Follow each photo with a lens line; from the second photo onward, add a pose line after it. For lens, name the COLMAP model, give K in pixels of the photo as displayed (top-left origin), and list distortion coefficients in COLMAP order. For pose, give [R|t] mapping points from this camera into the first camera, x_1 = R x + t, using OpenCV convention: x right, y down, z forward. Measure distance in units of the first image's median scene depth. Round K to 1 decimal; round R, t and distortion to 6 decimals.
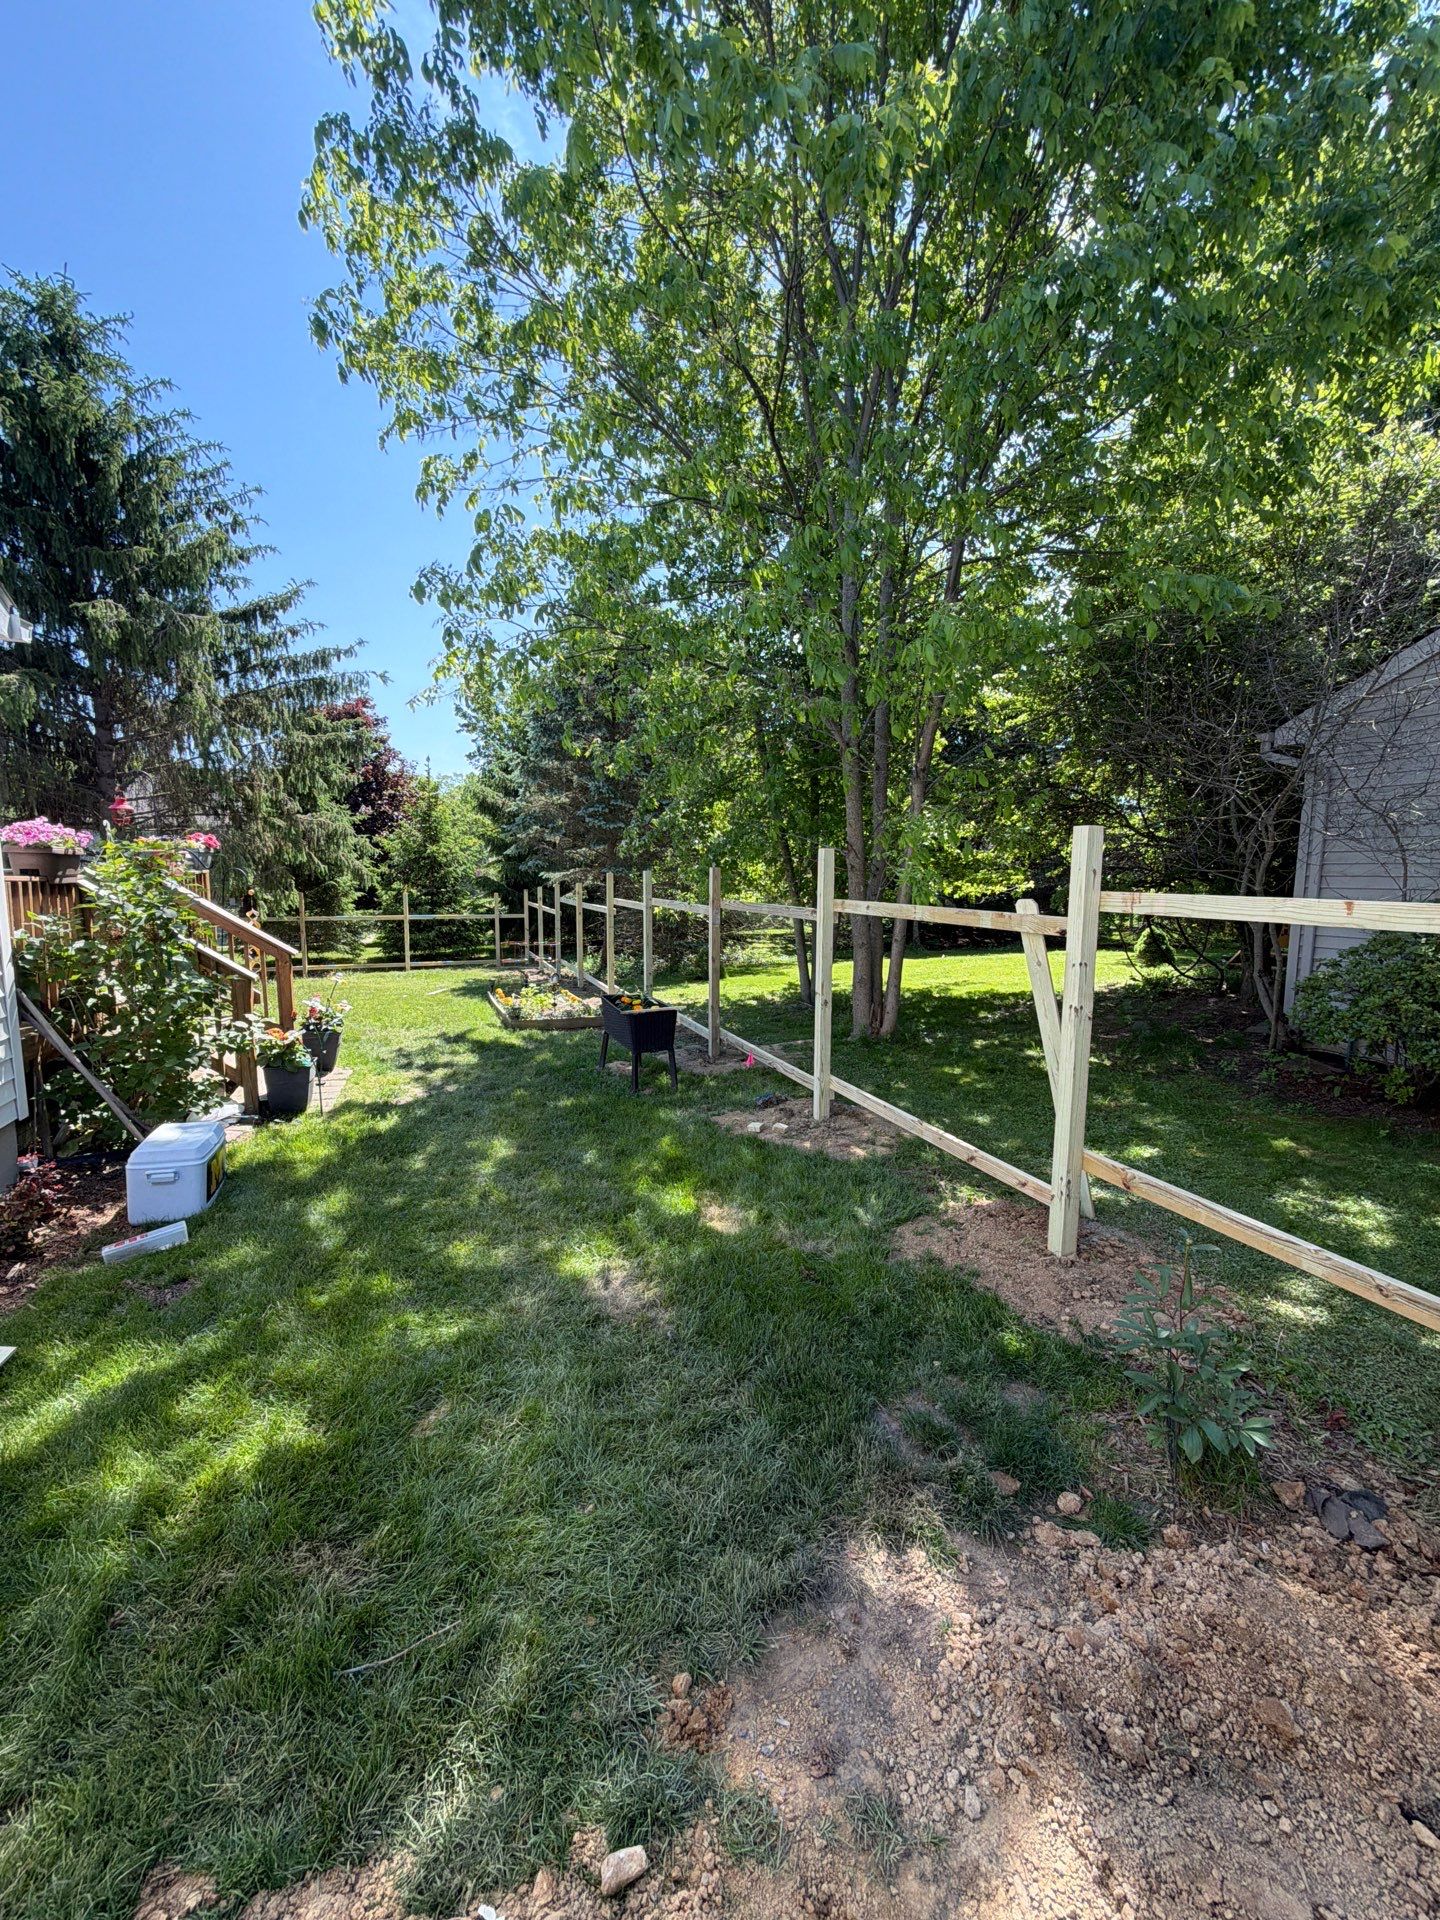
lens RADIAL K [[754.4, 0, 732.6], [0, 754.4, 971.4], [0, 0, 1]] dist [-0.013757, 0.000869]
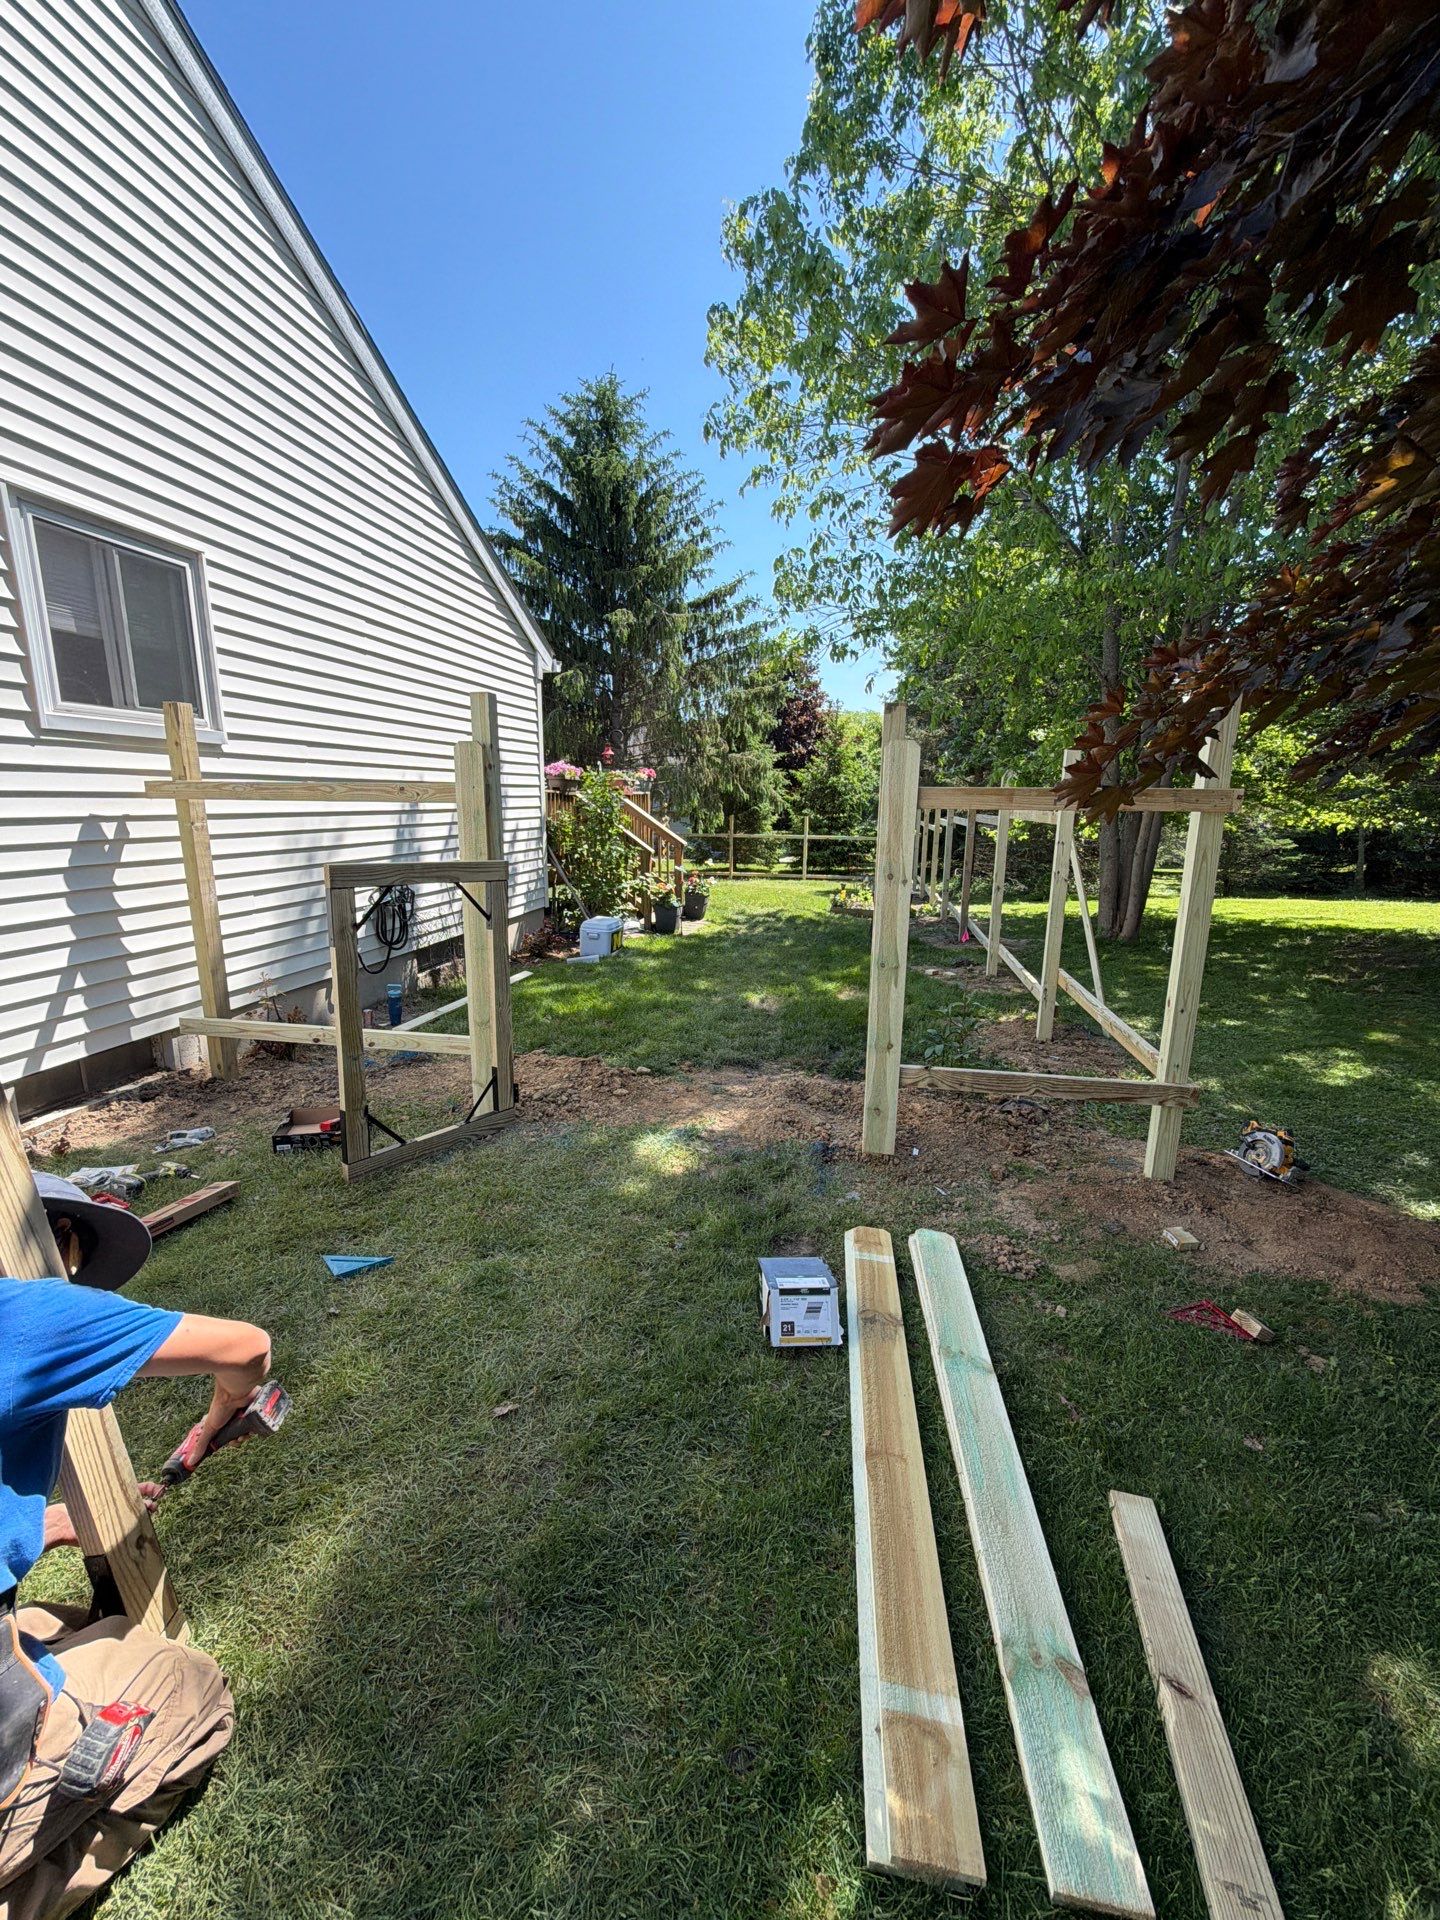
lens RADIAL K [[754.4, 0, 732.4], [0, 754.4, 957.3], [0, 0, 1]] dist [-0.013757, 0.000869]
pose [[0.847628, 0.107489, -0.519589, 0.143025], [-0.071595, 0.993480, 0.088727, 0.026184], [0.525739, -0.038007, 0.849797, -0.125301]]
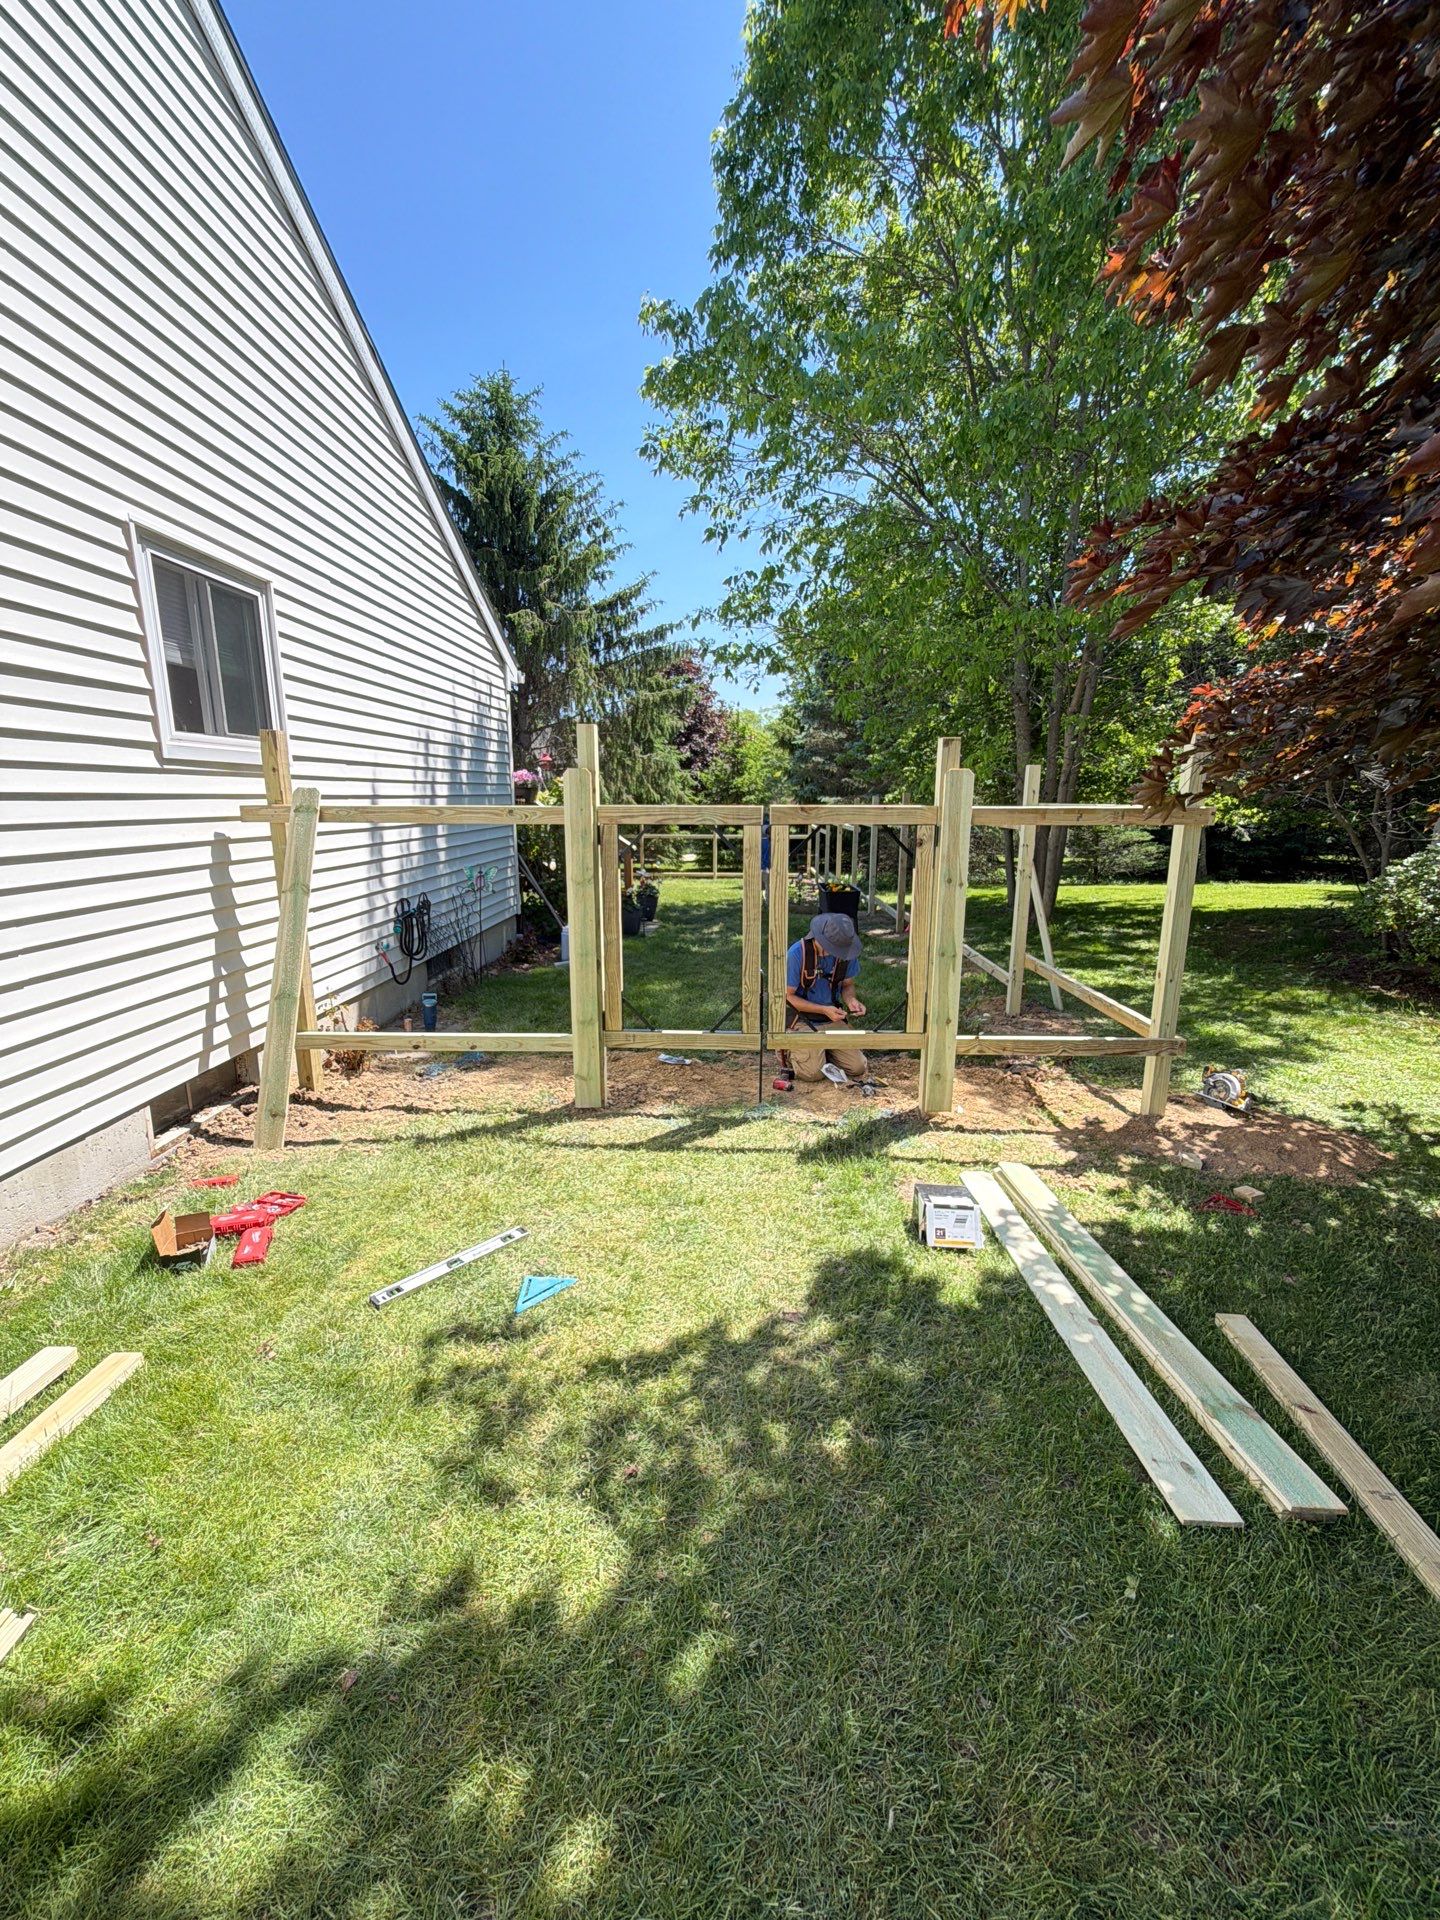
lens RADIAL K [[754.4, 0, 723.5], [0, 754.4, 960.4], [0, 0, 1]] dist [-0.013757, 0.000869]
pose [[0.915570, 0.075246, -0.395056, 0.106687], [-0.043631, 0.995127, 0.088424, 0.027005], [0.399784, -0.063722, 0.914392, -0.179224]]
